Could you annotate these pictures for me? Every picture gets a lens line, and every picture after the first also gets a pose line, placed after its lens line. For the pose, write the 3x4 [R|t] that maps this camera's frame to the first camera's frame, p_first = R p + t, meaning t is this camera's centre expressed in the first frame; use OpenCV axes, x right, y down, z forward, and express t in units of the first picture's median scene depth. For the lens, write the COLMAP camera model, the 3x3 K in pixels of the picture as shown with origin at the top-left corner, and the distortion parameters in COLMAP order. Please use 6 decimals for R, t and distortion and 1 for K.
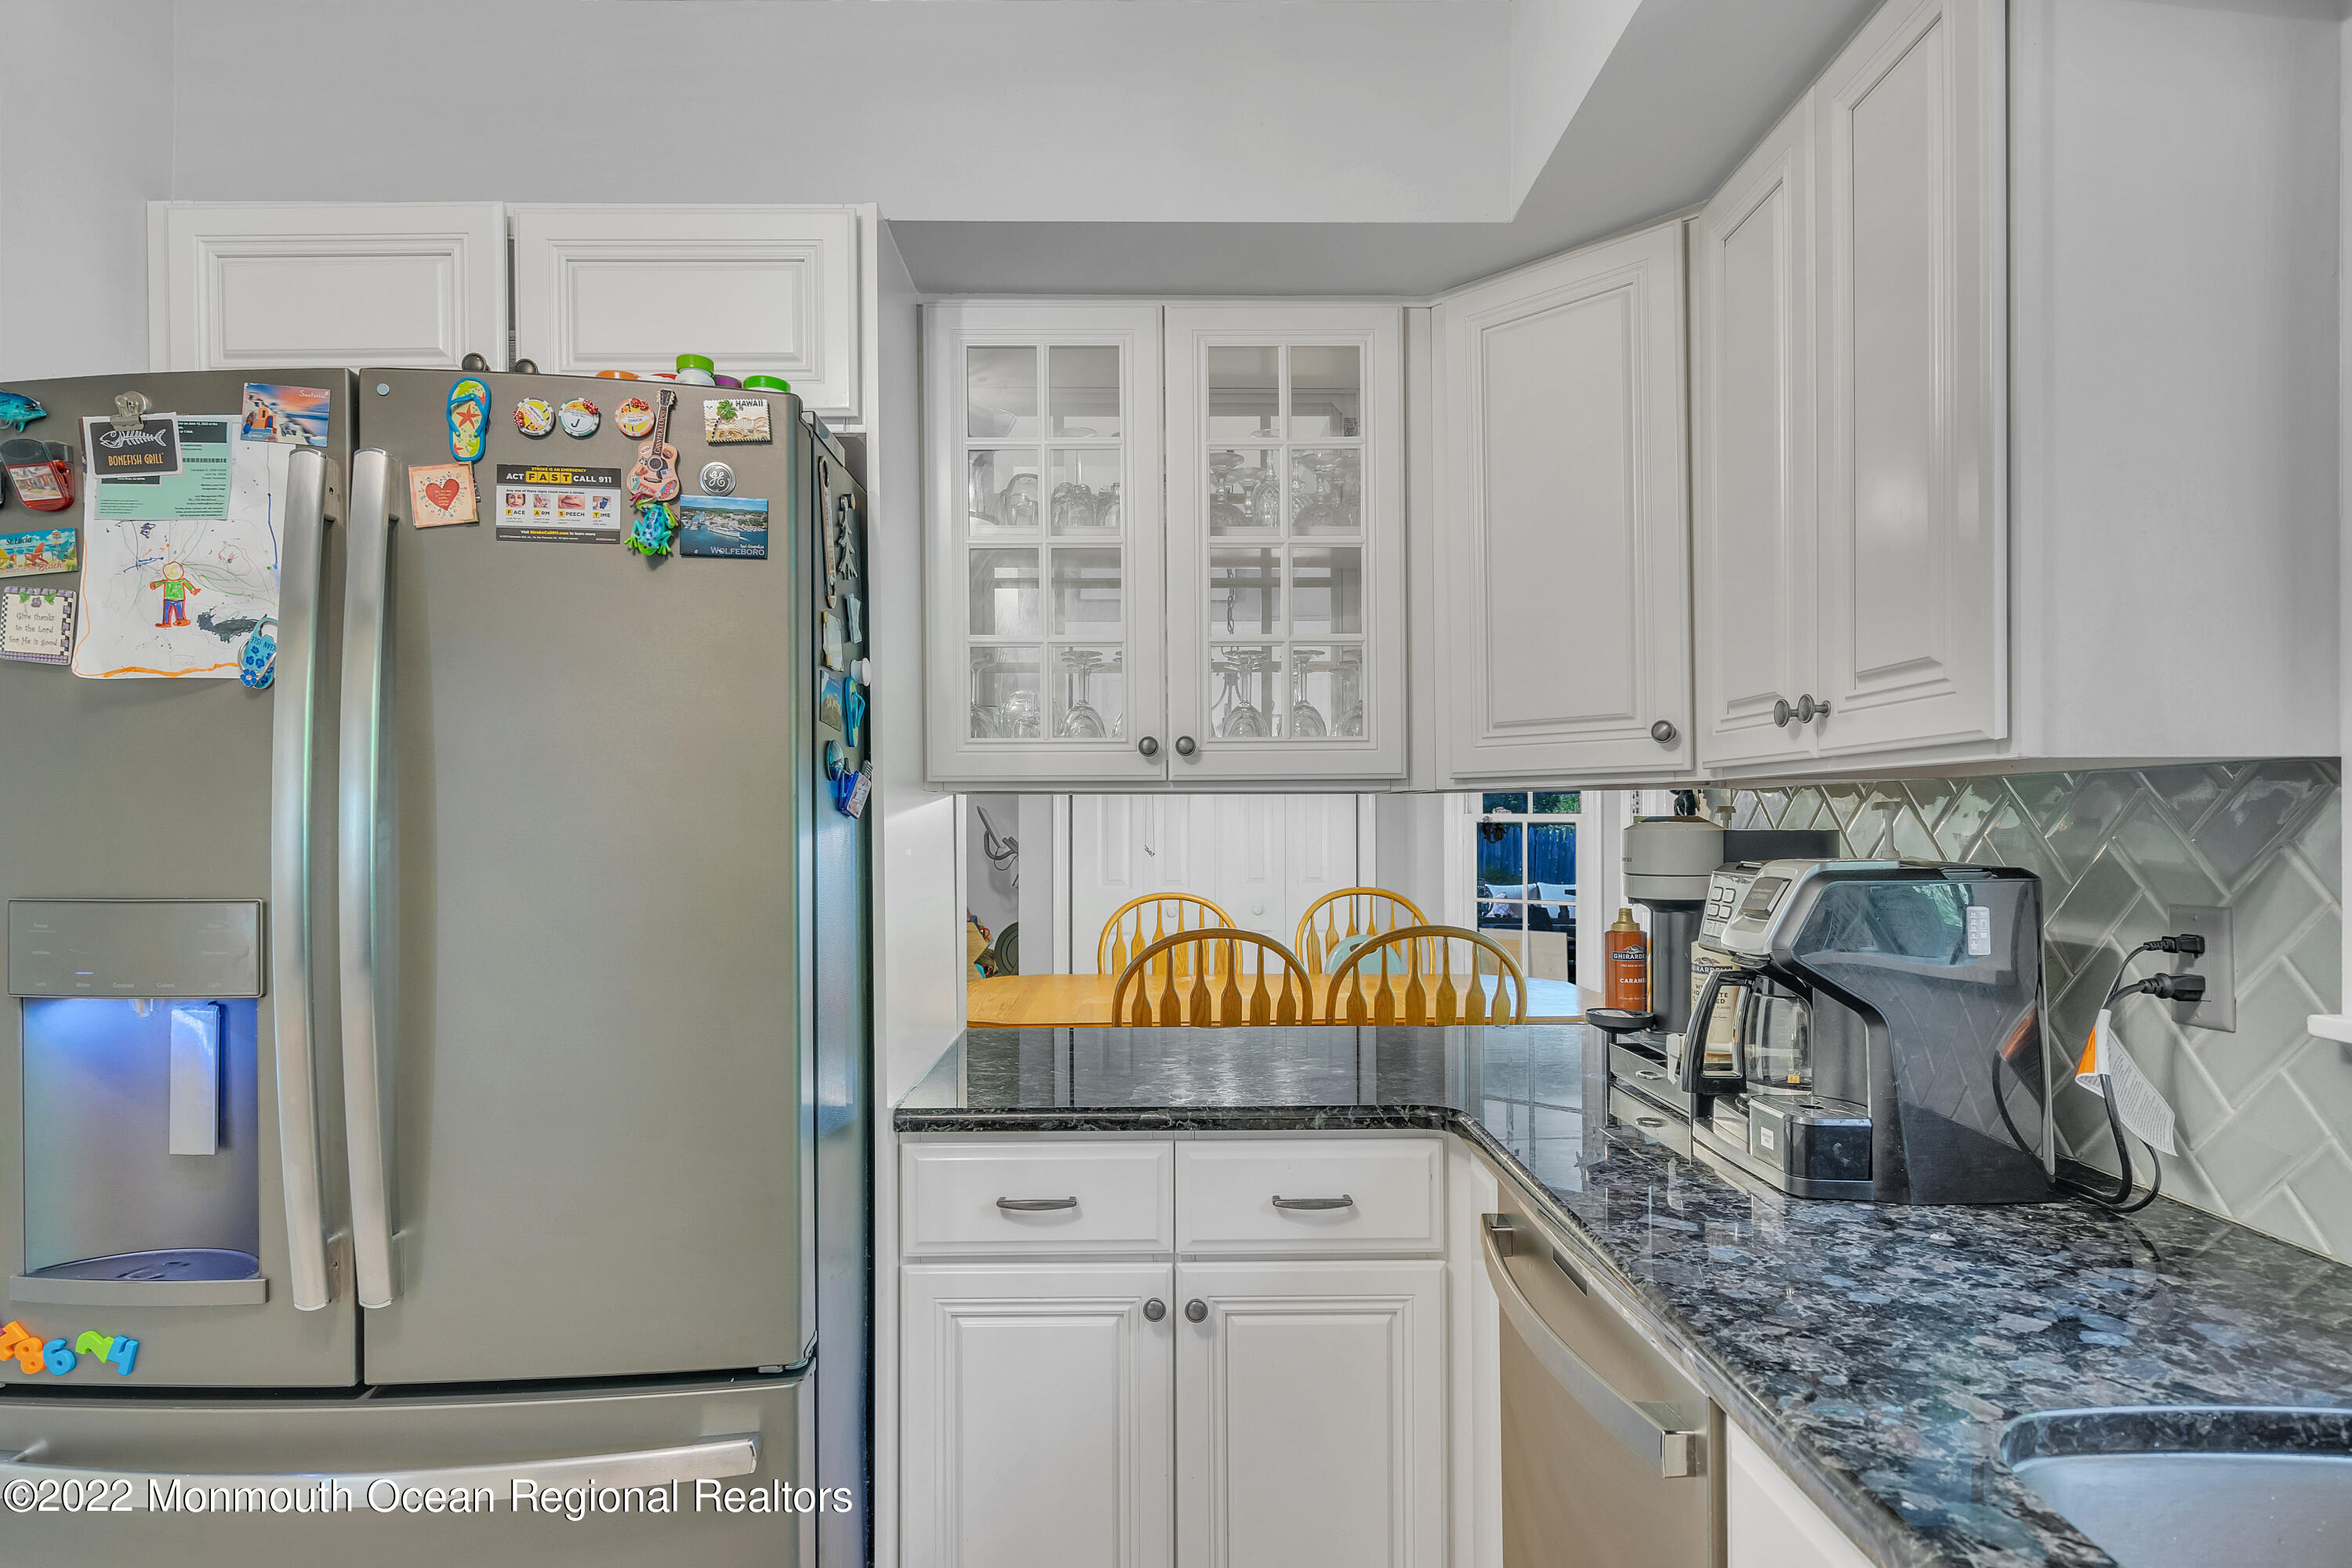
lens RADIAL K [[1281.8, 0, 1177.2], [0, 1281.8, 805.2], [0, 0, 1]] dist [0.006988, -0.000952]
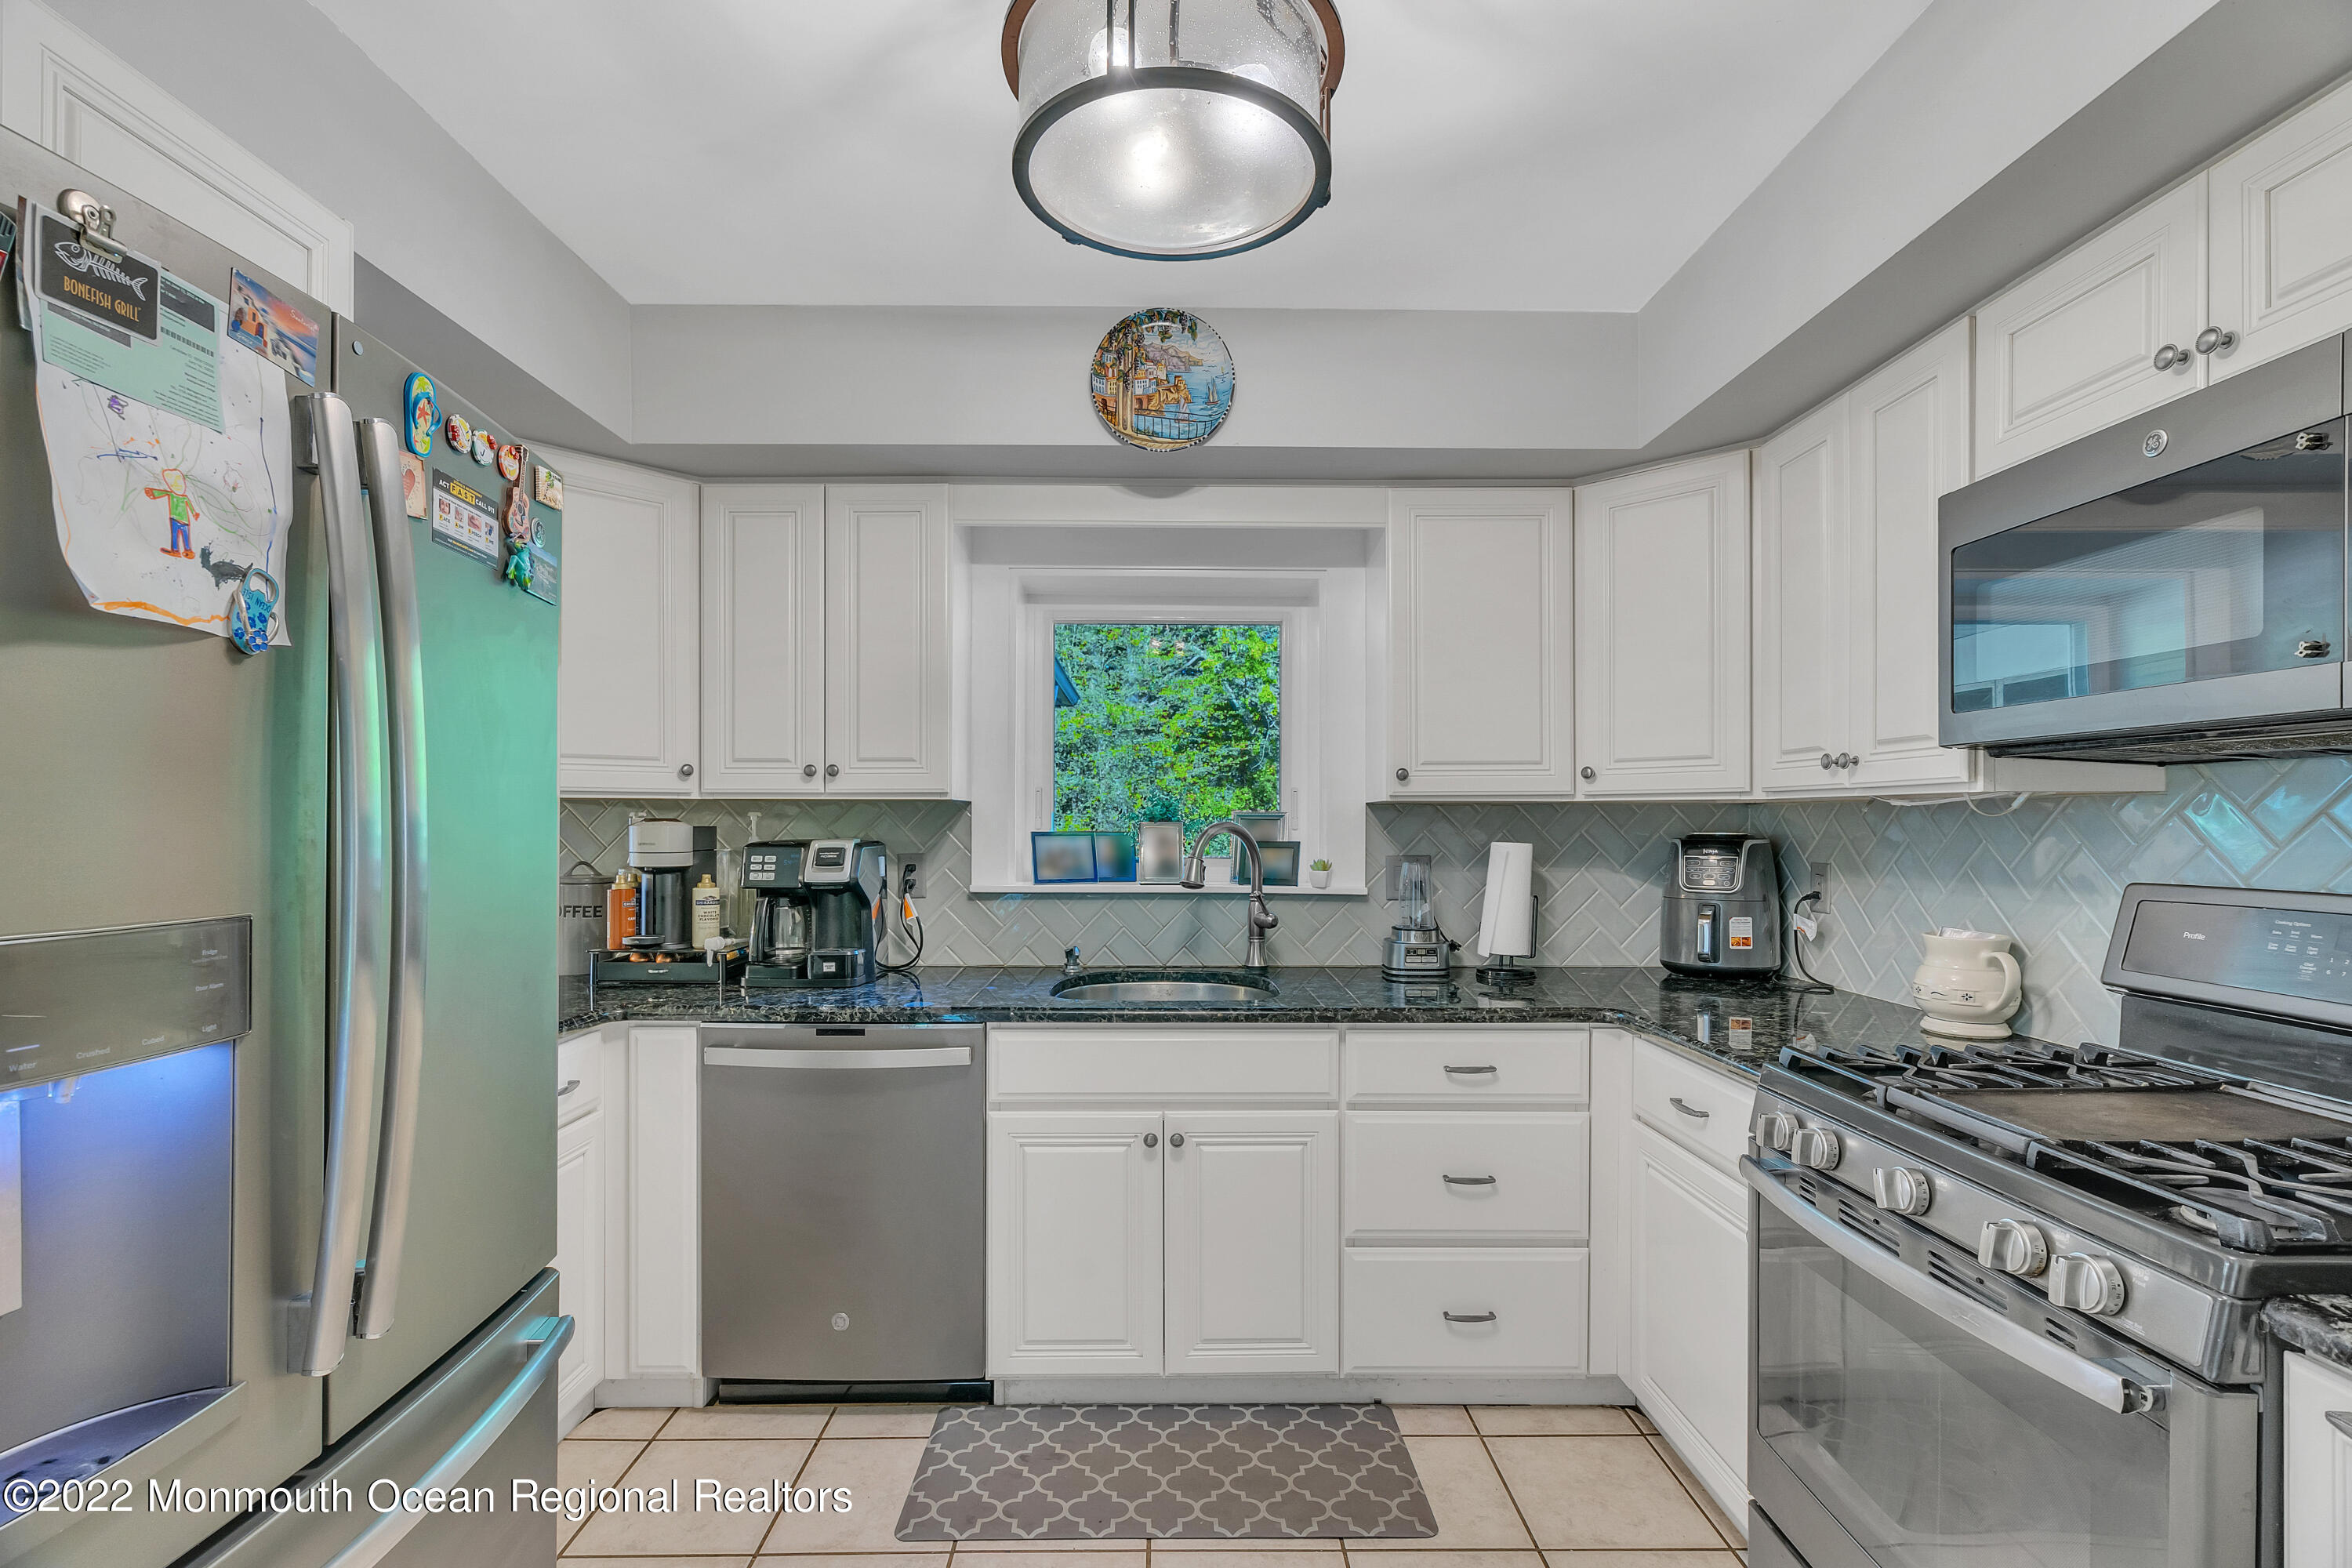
lens RADIAL K [[1075.2, 0, 1167.5], [0, 1075.2, 823.2], [0, 0, 1]] dist [-0.007677, 0.004705]
pose [[0.017955, 0.001691, 0.999837, -1.380776], [-0.014956, 0.999887, -0.001422, 0.009123], [-0.999727, -0.014928, 0.017979, 0.404452]]
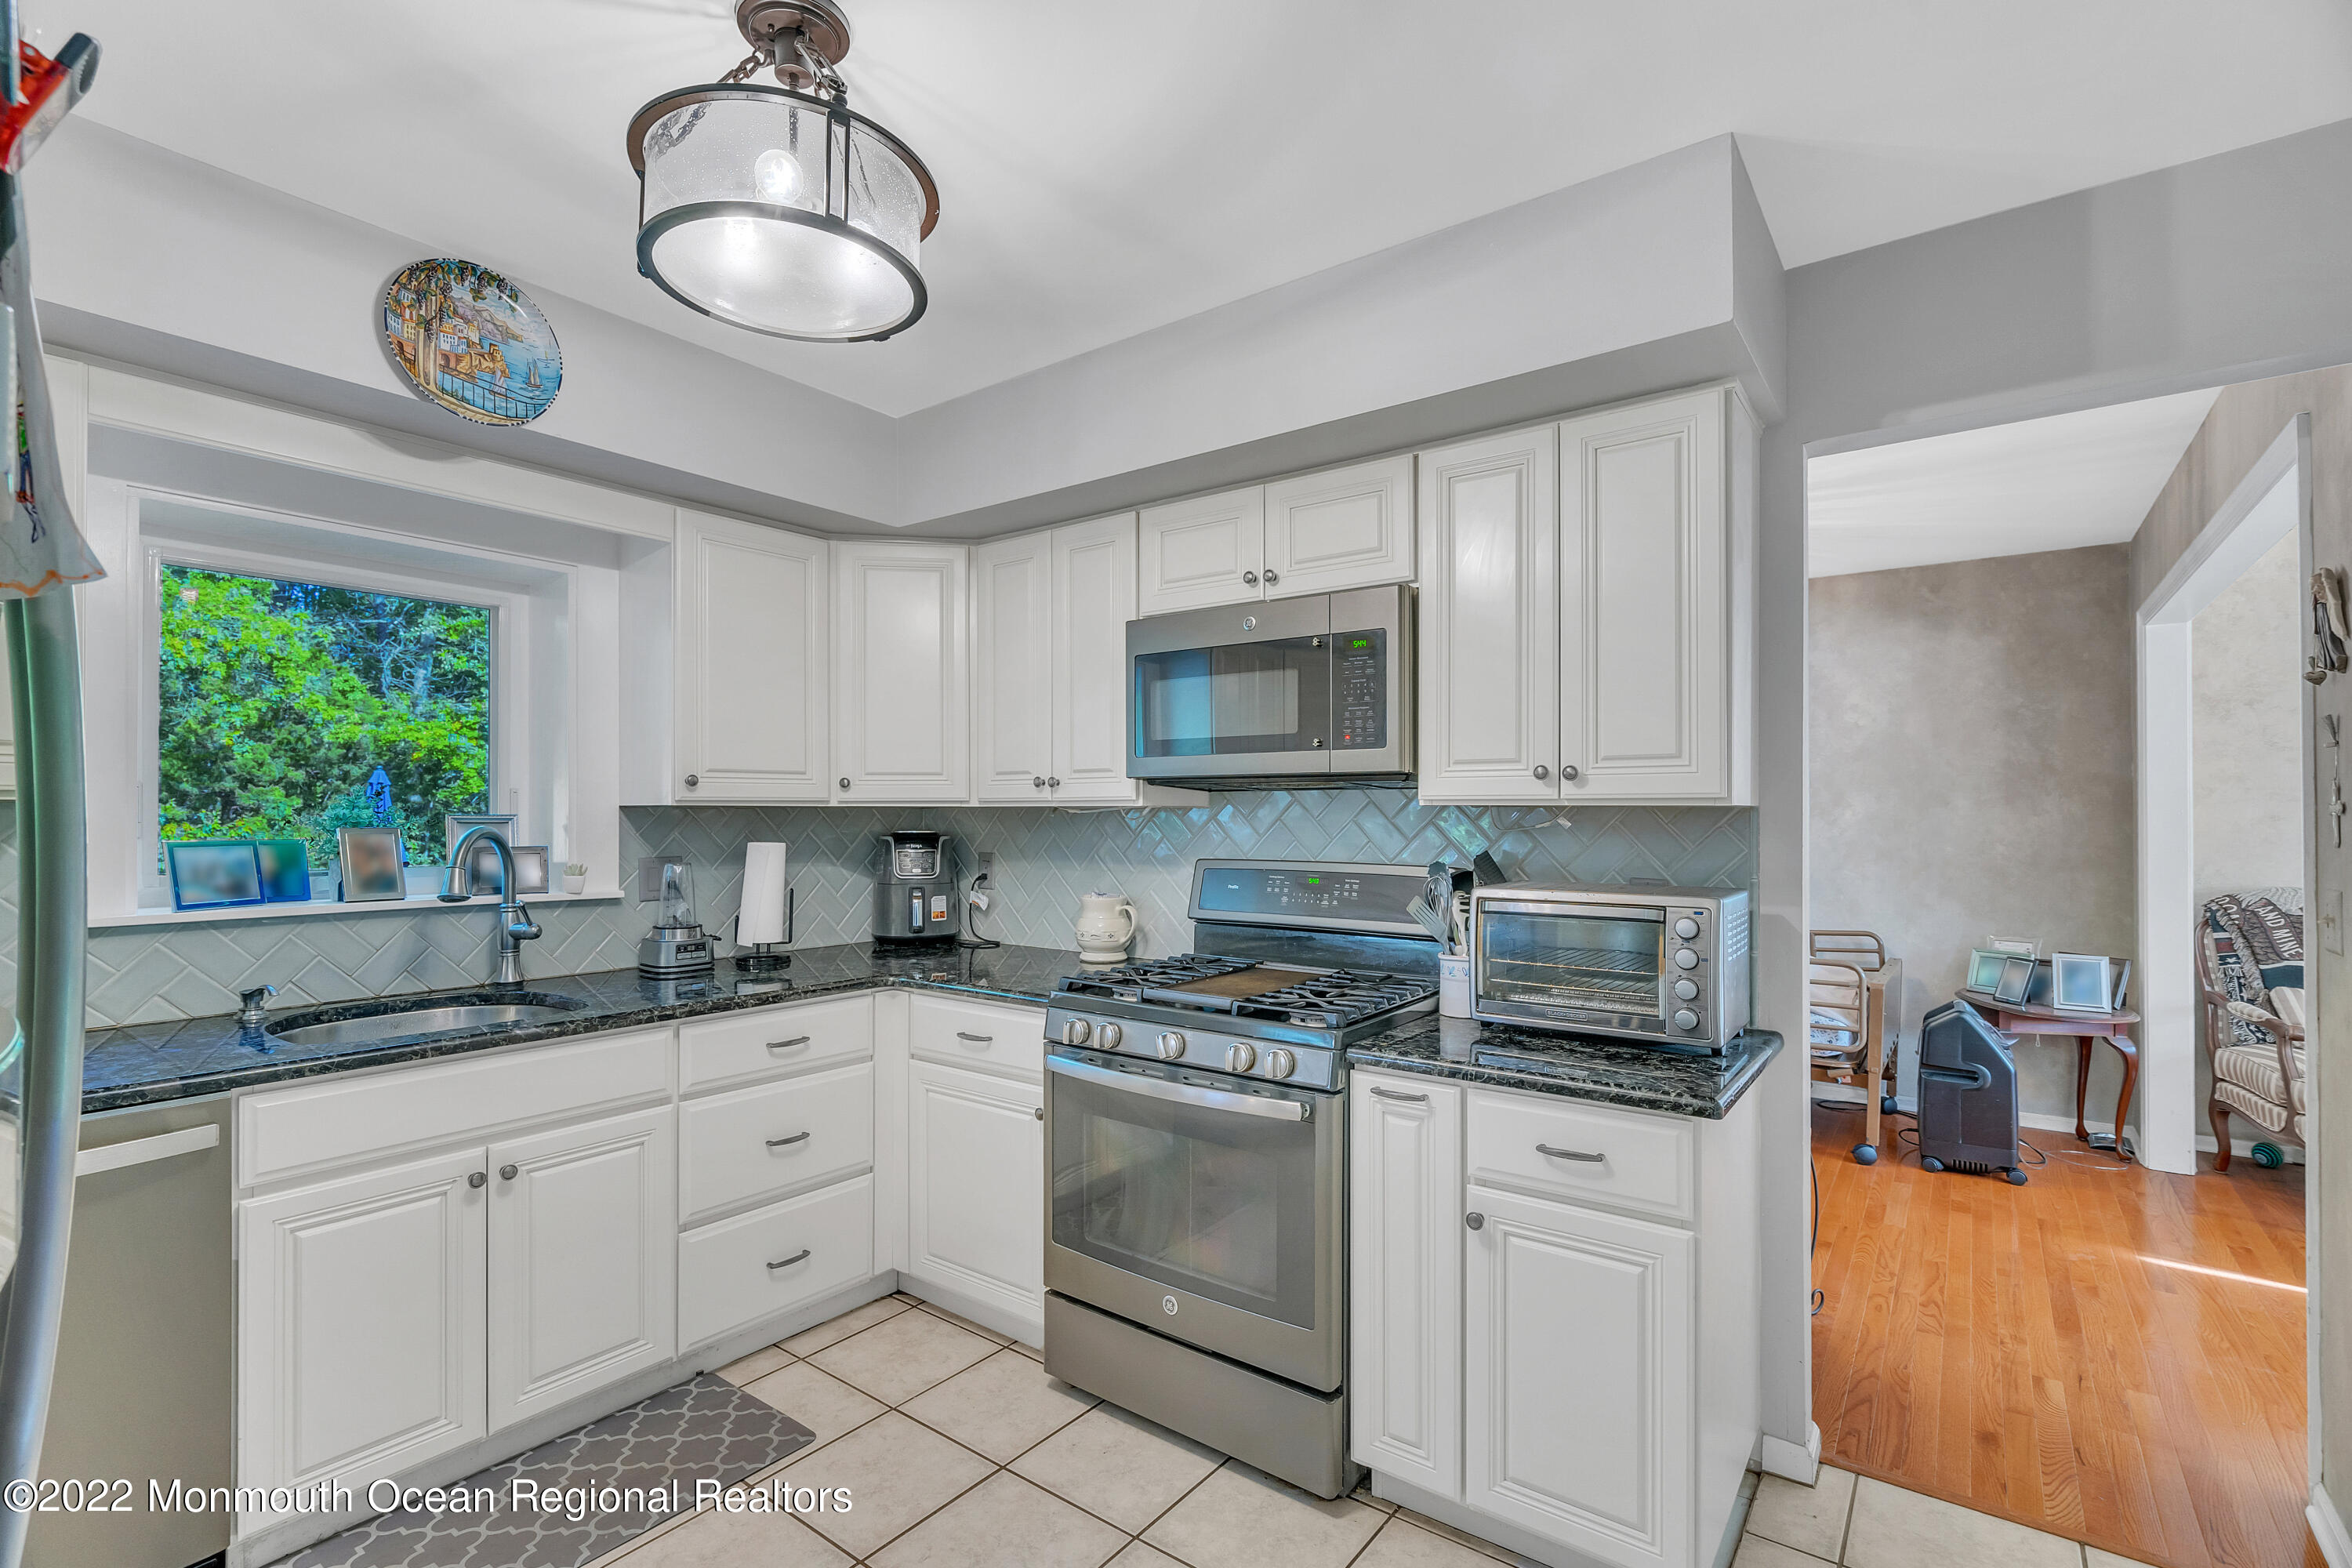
lens RADIAL K [[1075.2, 0, 1173.0], [0, 1075.2, 807.9], [0, 0, 1]] dist [-0.007677, 0.004705]
pose [[-0.783943, 0.007434, 0.620788, -1.423662], [-0.005267, 0.999813, -0.018625, -0.002357], [-0.620810, -0.017871, -0.783757, 1.039152]]
